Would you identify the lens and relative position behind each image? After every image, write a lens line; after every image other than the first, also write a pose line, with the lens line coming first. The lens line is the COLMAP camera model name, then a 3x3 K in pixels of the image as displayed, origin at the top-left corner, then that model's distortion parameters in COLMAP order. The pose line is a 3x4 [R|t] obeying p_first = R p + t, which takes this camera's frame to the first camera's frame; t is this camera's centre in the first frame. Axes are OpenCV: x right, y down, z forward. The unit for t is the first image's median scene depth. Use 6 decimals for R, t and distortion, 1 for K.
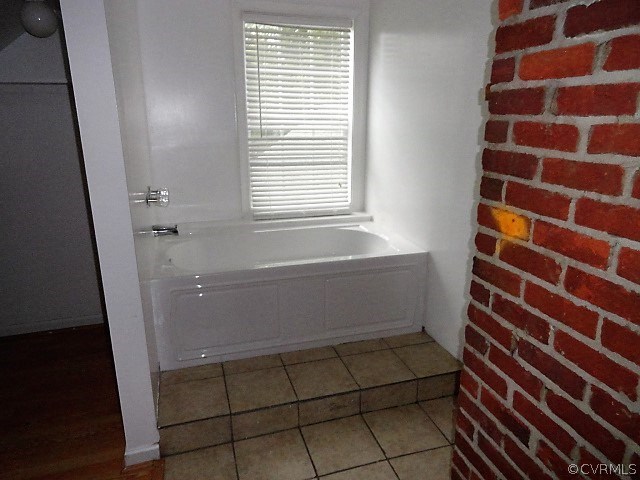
lens RADIAL K [[454.4, 0, 320.0], [0, 454.4, 240.0], [0, 0, 1]] dist [0.003584, 0.002327]
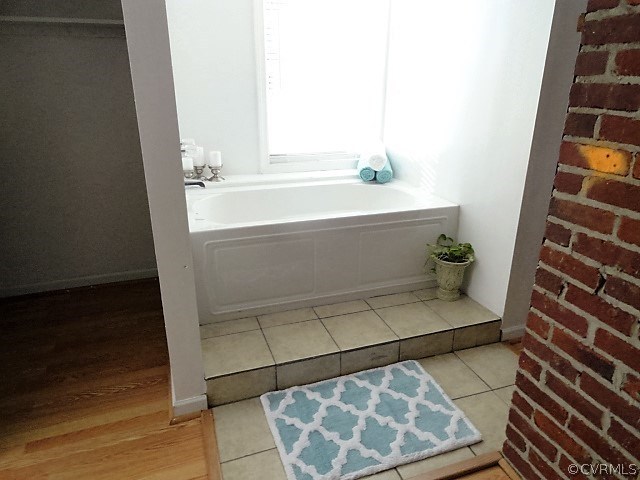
lens RADIAL K [[454.4, 0, 320.0], [0, 454.4, 240.0], [0, 0, 1]] dist [0.003584, 0.002327]
pose [[0.999047, -0.006236, 0.043191, -0.217911], [0.003128, 0.997424, 0.071658, 0.060034], [-0.043526, -0.071455, 0.996494, 0.034930]]
